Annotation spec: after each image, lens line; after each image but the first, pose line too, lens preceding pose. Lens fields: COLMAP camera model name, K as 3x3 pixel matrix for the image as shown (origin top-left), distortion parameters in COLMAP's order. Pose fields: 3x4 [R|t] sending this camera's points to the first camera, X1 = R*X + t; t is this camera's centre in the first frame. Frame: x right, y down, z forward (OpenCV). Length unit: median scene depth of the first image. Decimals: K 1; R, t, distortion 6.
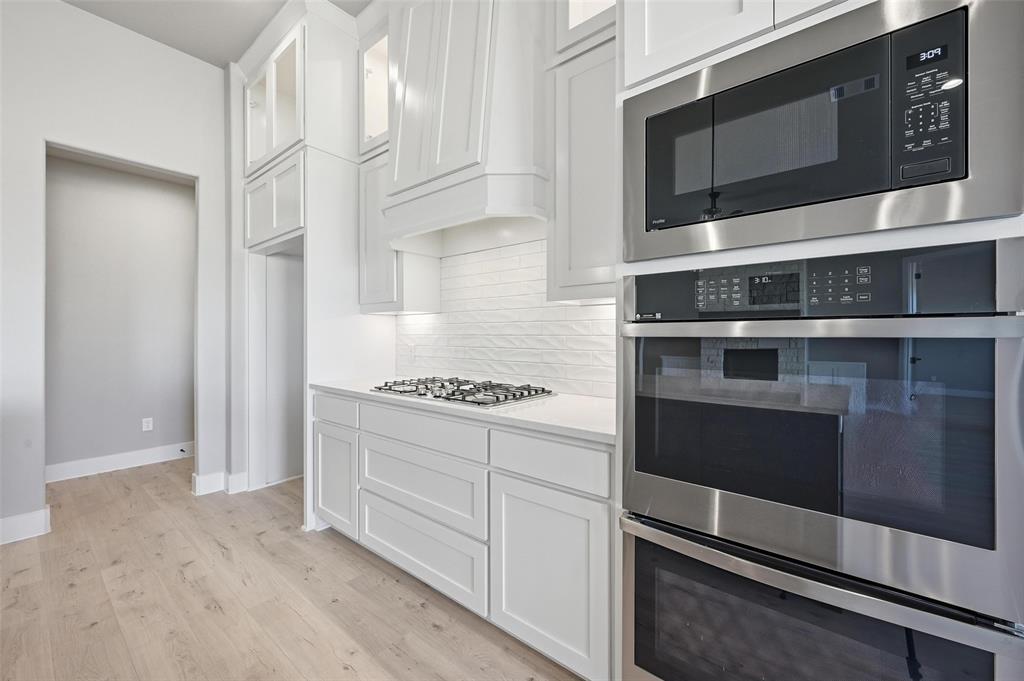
lens RADIAL K [[409.0, 0, 510.9], [0, 409.0, 338.4], [0, 0, 1]] dist [0.002615, -0.000024]
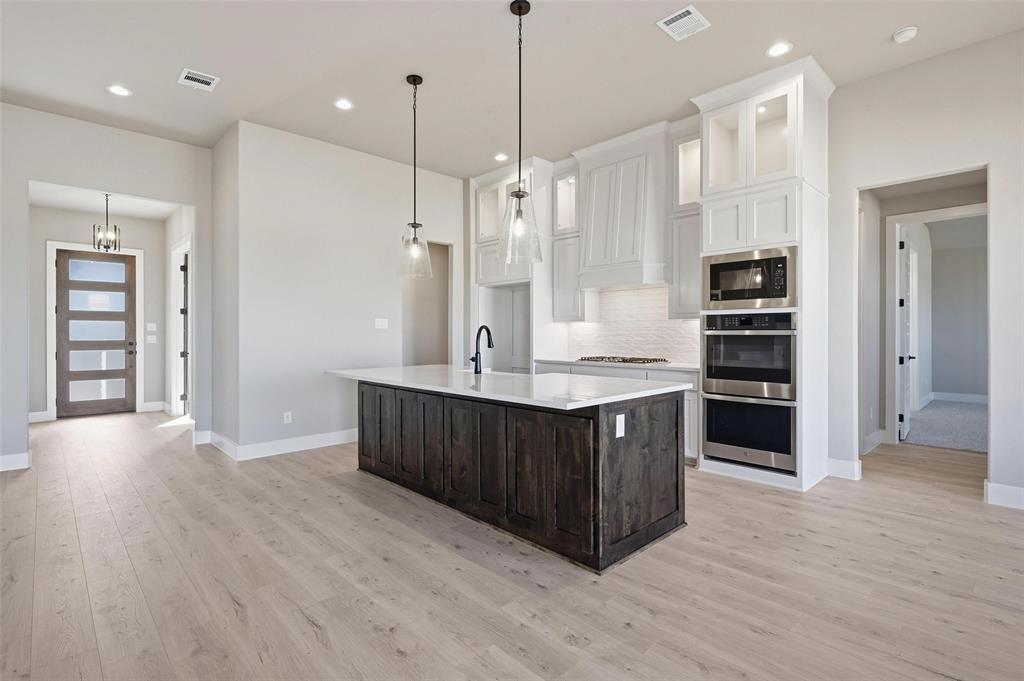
lens RADIAL K [[483.5, 0, 508.3], [0, 483.5, 337.4], [0, 0, 1]] dist [-0.000955, -0.000168]
pose [[0.991712, 0.000662, -0.128483, -0.385552], [-0.000615, 1.000000, 0.000407, 0.007842], [0.128483, -0.000325, 0.991712, -1.523980]]
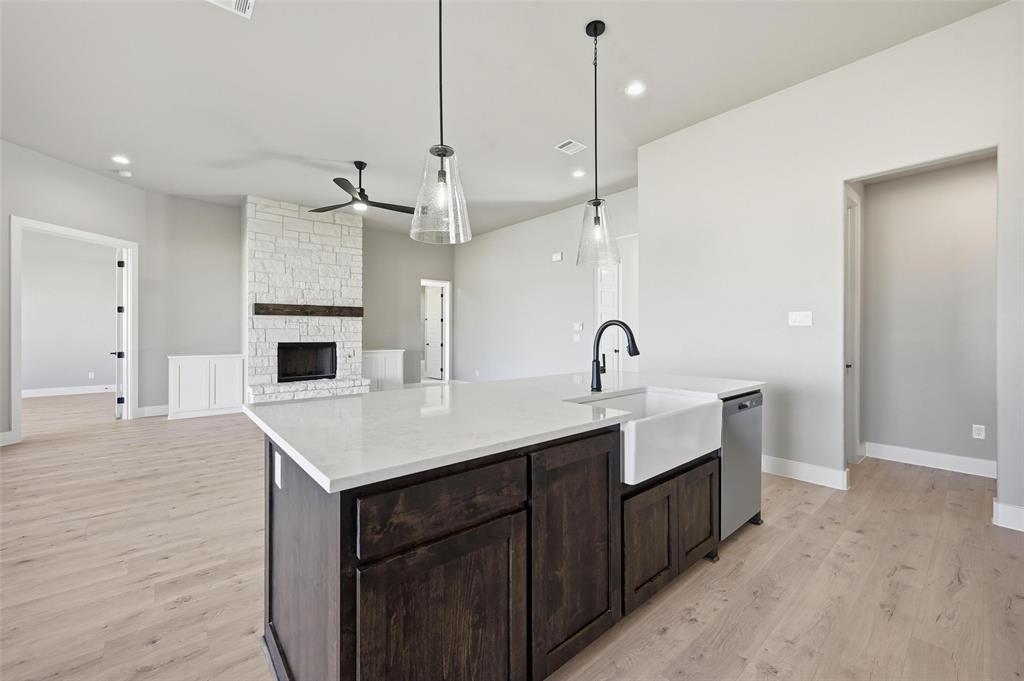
lens RADIAL K [[409.0, 0, 506.2], [0, 409.0, 334.4], [0, 0, 1]] dist [0.002615, -0.000024]
pose [[-0.183011, 0.000742, -0.983111, 0.360737], [-0.006955, 0.999974, 0.002049, -0.001369], [0.983086, 0.007212, -0.183001, 0.242796]]
